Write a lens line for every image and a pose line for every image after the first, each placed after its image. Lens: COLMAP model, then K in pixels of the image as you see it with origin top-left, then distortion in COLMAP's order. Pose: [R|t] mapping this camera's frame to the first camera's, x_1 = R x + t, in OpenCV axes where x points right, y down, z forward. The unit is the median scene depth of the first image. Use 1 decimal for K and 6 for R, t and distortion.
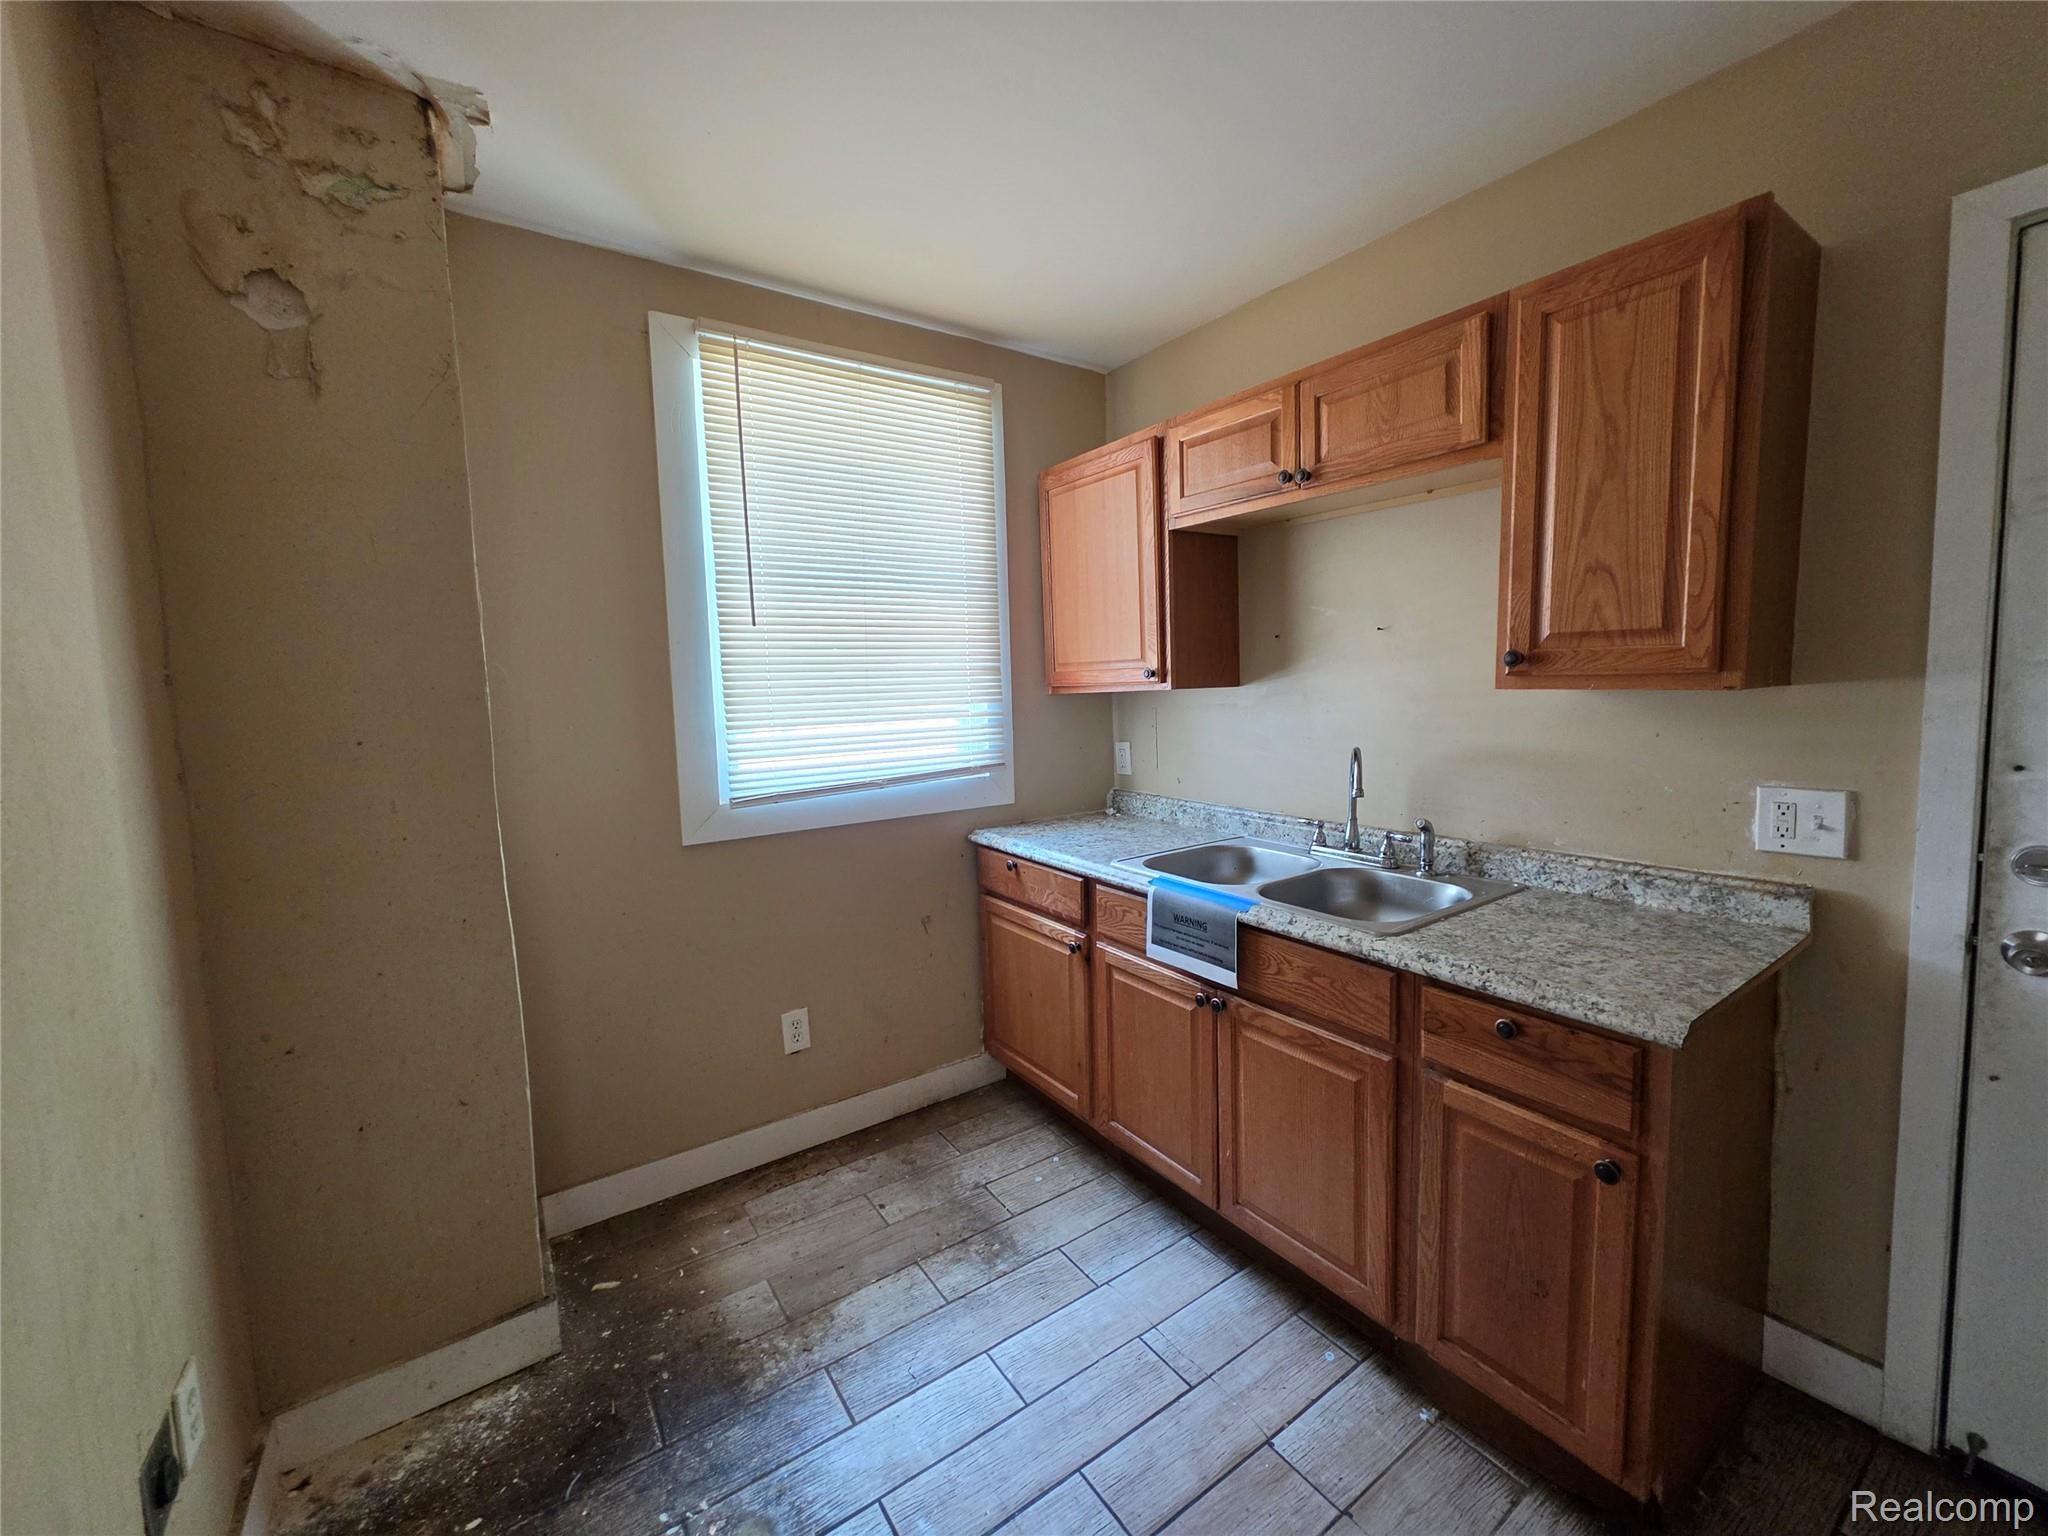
lens RADIAL K [[817.2, 0, 1021.7], [0, 817.2, 755.9], [0, 0, 1]] dist [-0.001523, 0.000605]
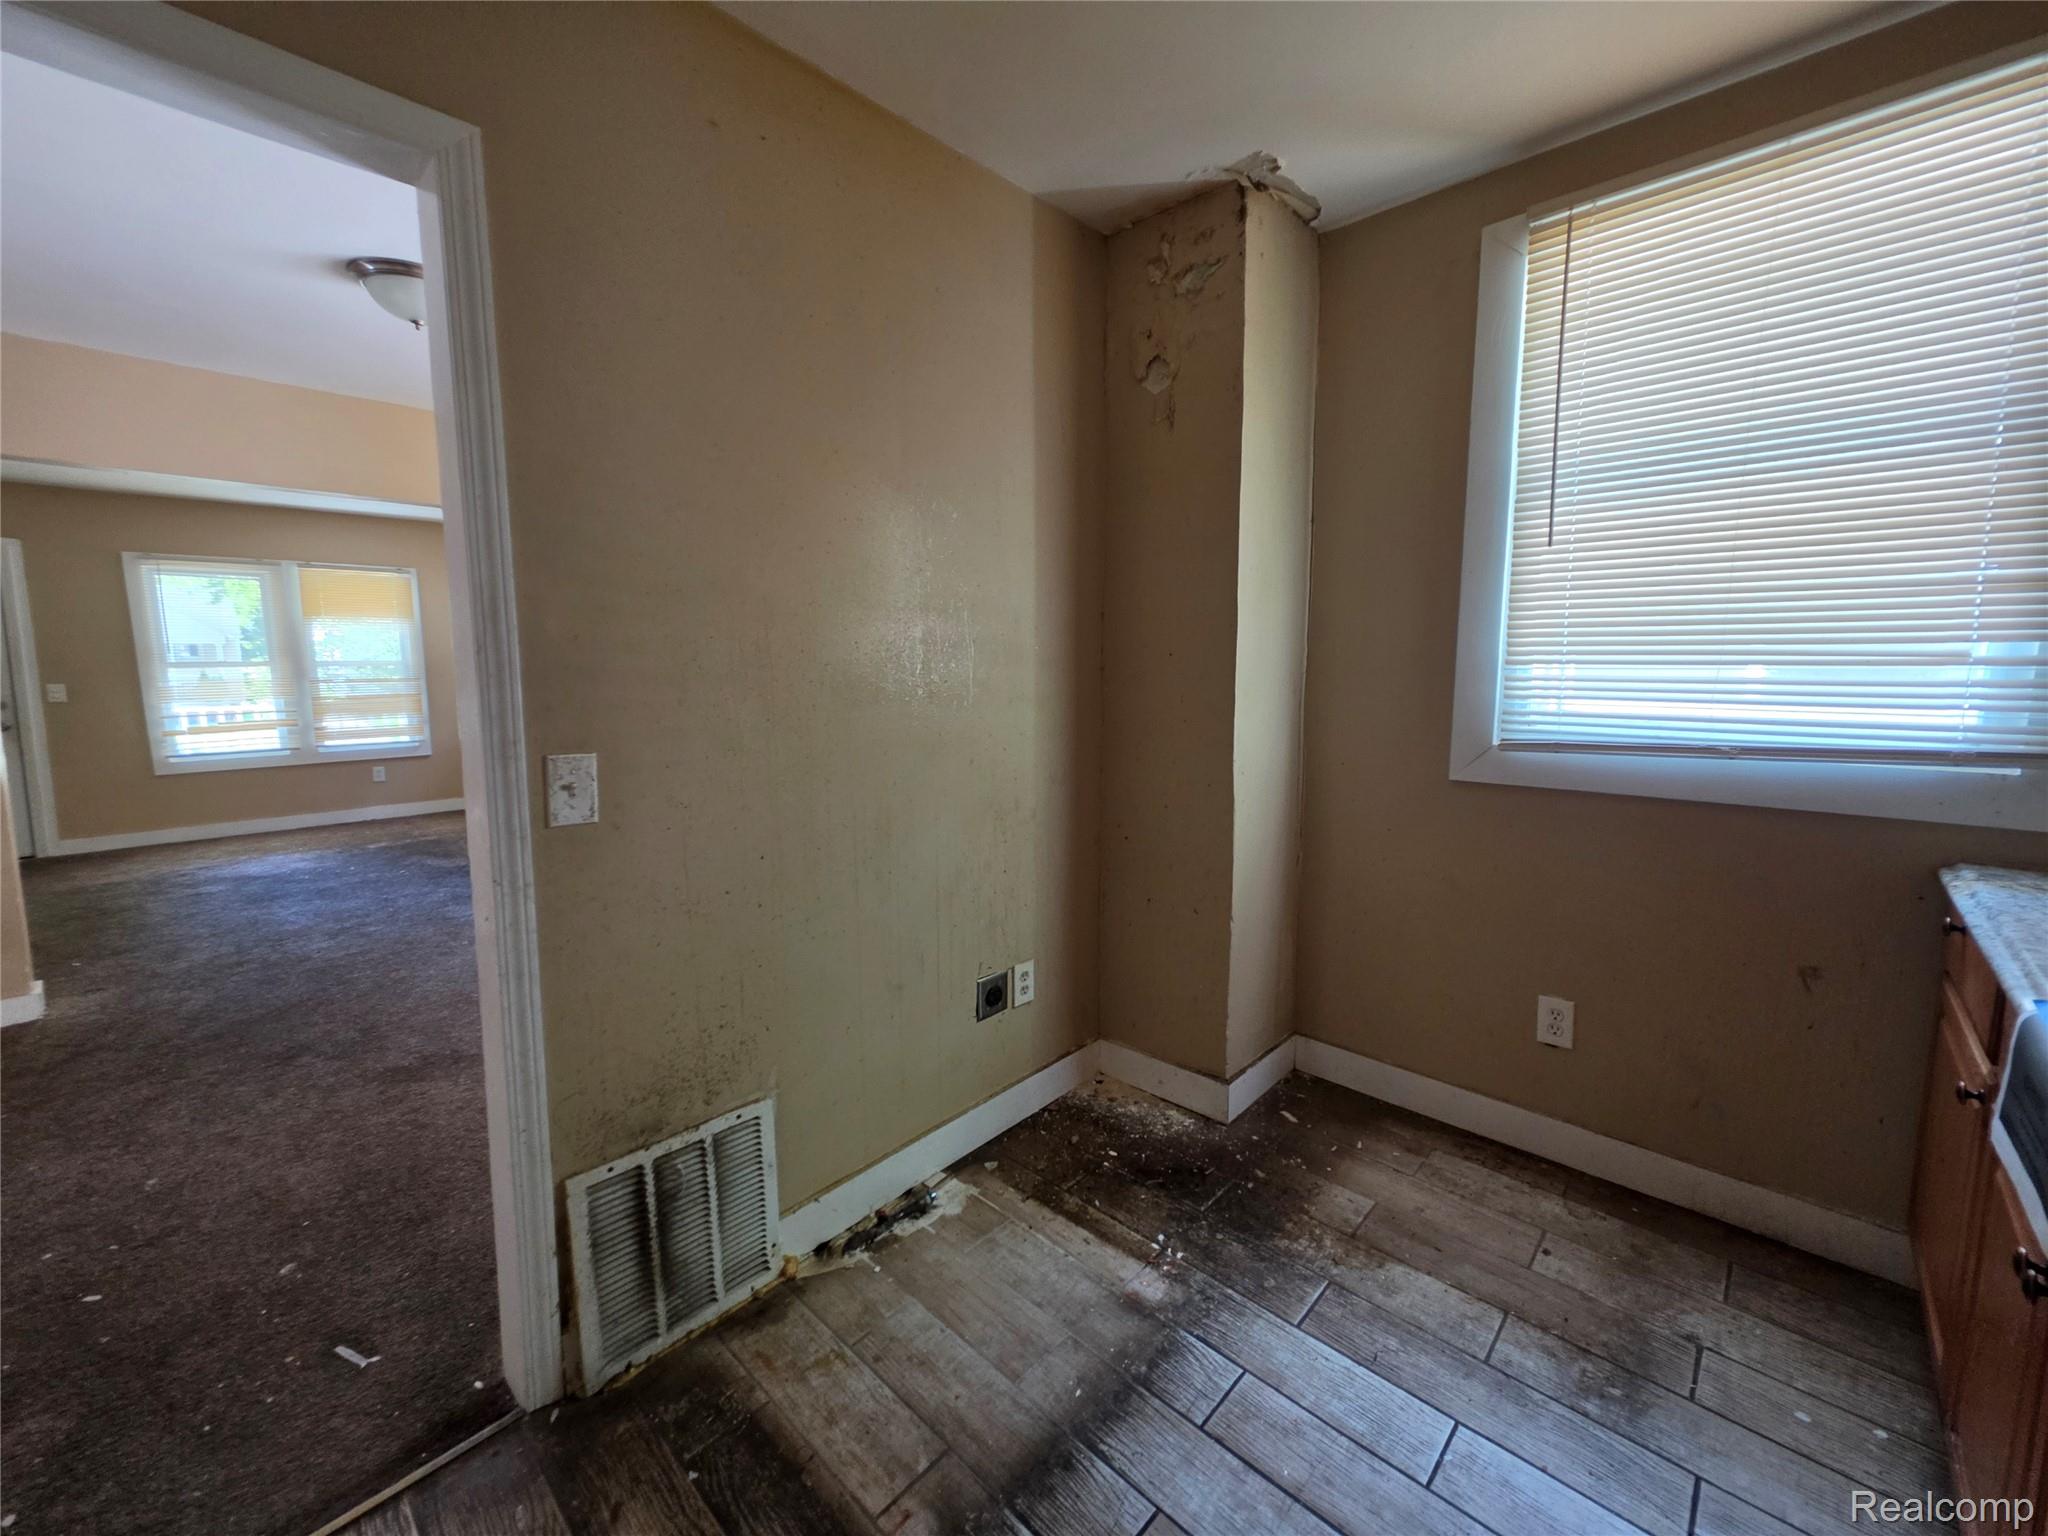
lens RADIAL K [[817.2, 0, 1016.4], [0, 817.2, 757.5], [0, 0, 1]] dist [-0.001523, 0.000605]
pose [[0.203867, 0.143839, -0.968374, 0.515172], [-0.088725, 0.987792, 0.128044, 0.003480], [0.974970, 0.059815, 0.214140, 0.320920]]
